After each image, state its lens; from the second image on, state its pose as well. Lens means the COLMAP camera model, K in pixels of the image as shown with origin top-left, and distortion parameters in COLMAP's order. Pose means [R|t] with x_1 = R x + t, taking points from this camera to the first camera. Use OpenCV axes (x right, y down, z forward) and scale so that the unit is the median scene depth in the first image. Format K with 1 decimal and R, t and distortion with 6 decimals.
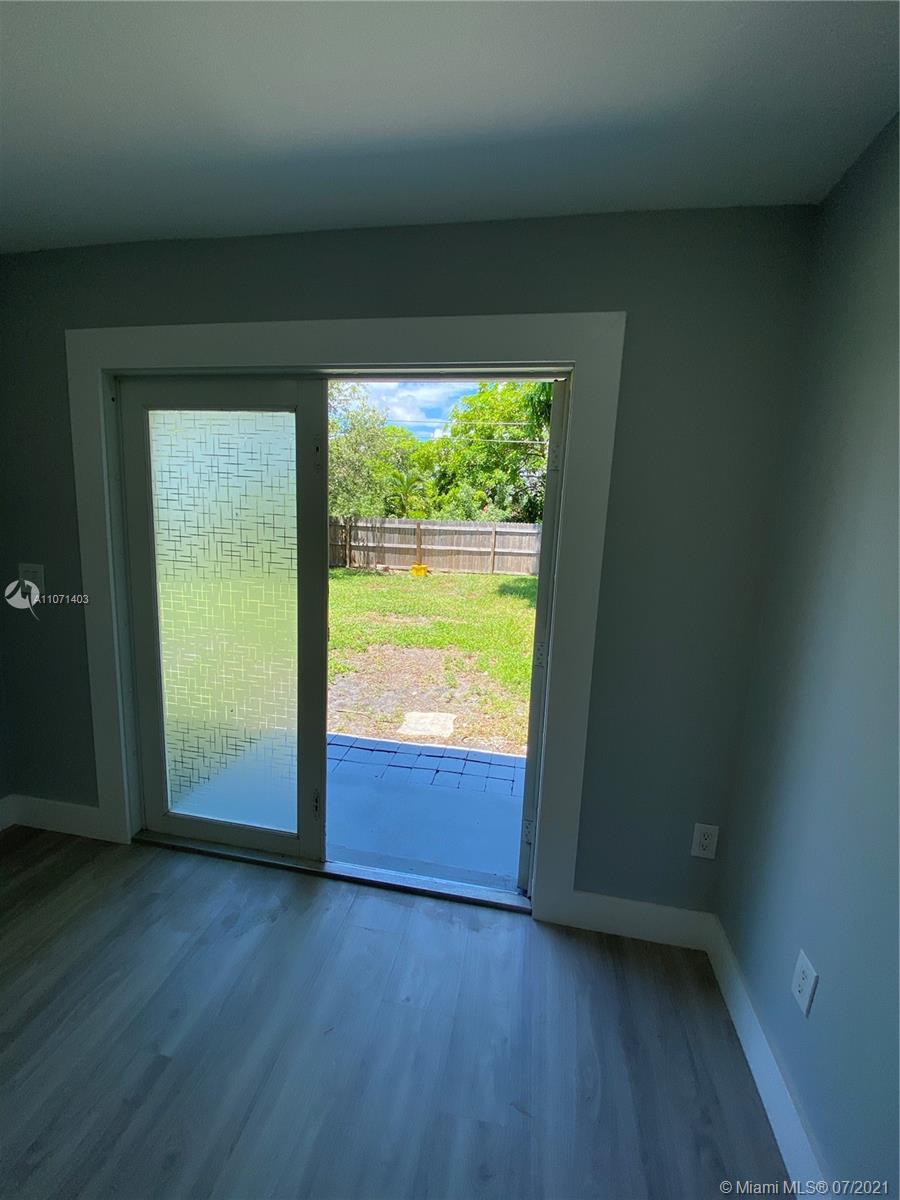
lens RADIAL K [[485.5, 0, 450.0], [0, 485.5, 600.0], [0, 0, 1]] dist [0.015509, -0.018465]
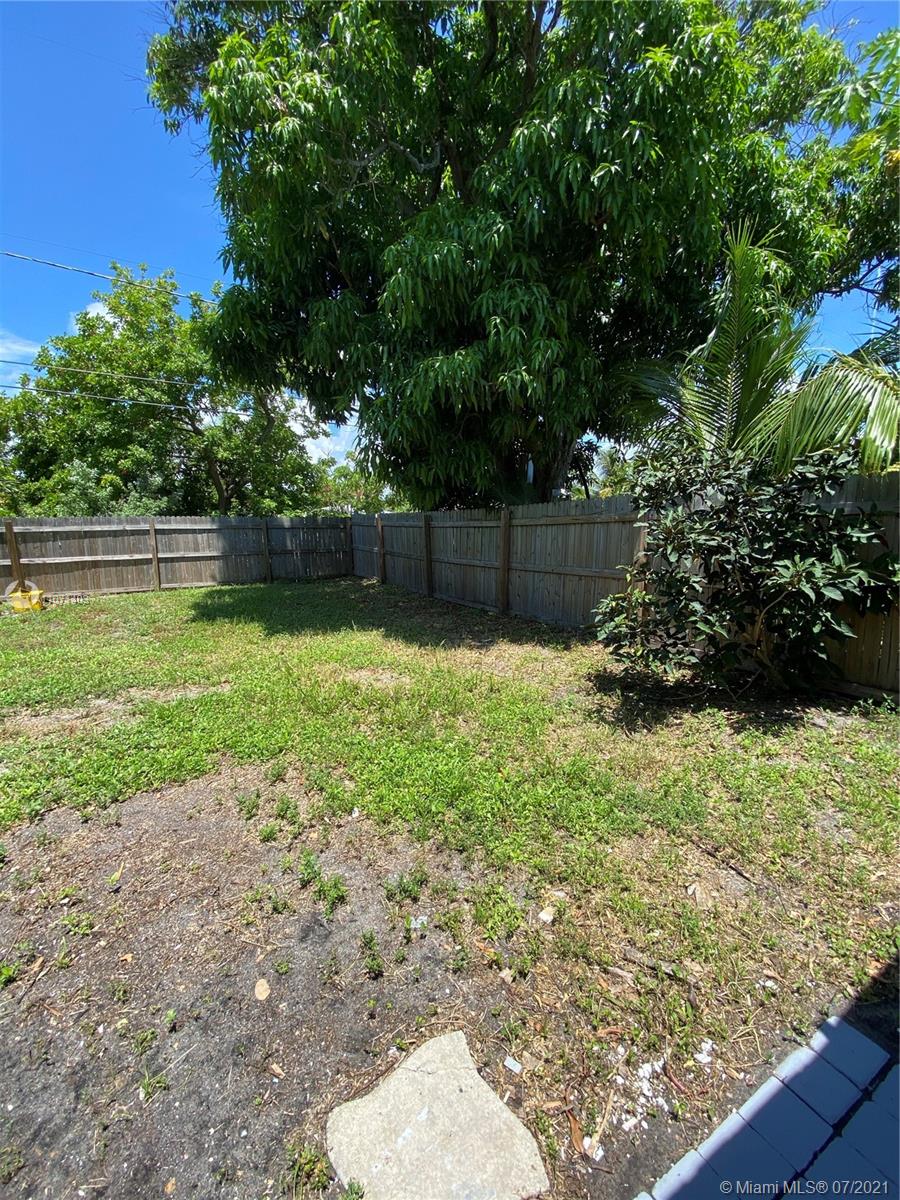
lens RADIAL K [[482.7, 0, 445.9], [0, 482.7, 593.6], [0, 0, 1]] dist [0.013393, -0.016848]
pose [[0.758888, -0.141550, 0.635651, -0.044748], [0.139764, 0.988748, 0.053320, -0.026435], [-0.636047, 0.048377, 0.770133, 0.186103]]
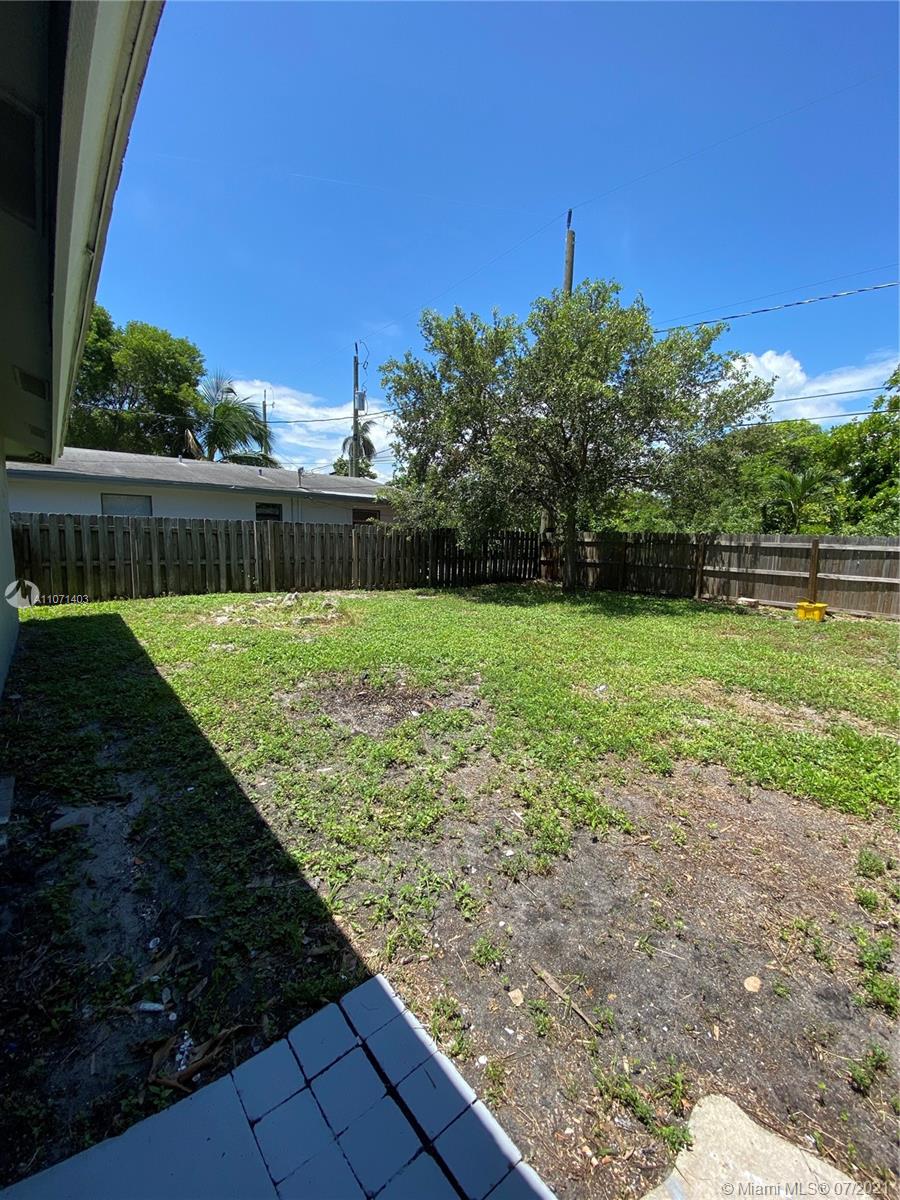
lens RADIAL K [[485.5, 0, 450.0], [0, 485.5, 600.0], [0, 0, 1]] dist [0.015509, -0.018465]
pose [[0.760465, 0.070194, -0.645574, -0.008939], [-0.097588, 0.995204, -0.006746, -0.021696], [0.642004, 0.068130, 0.763668, 0.161672]]
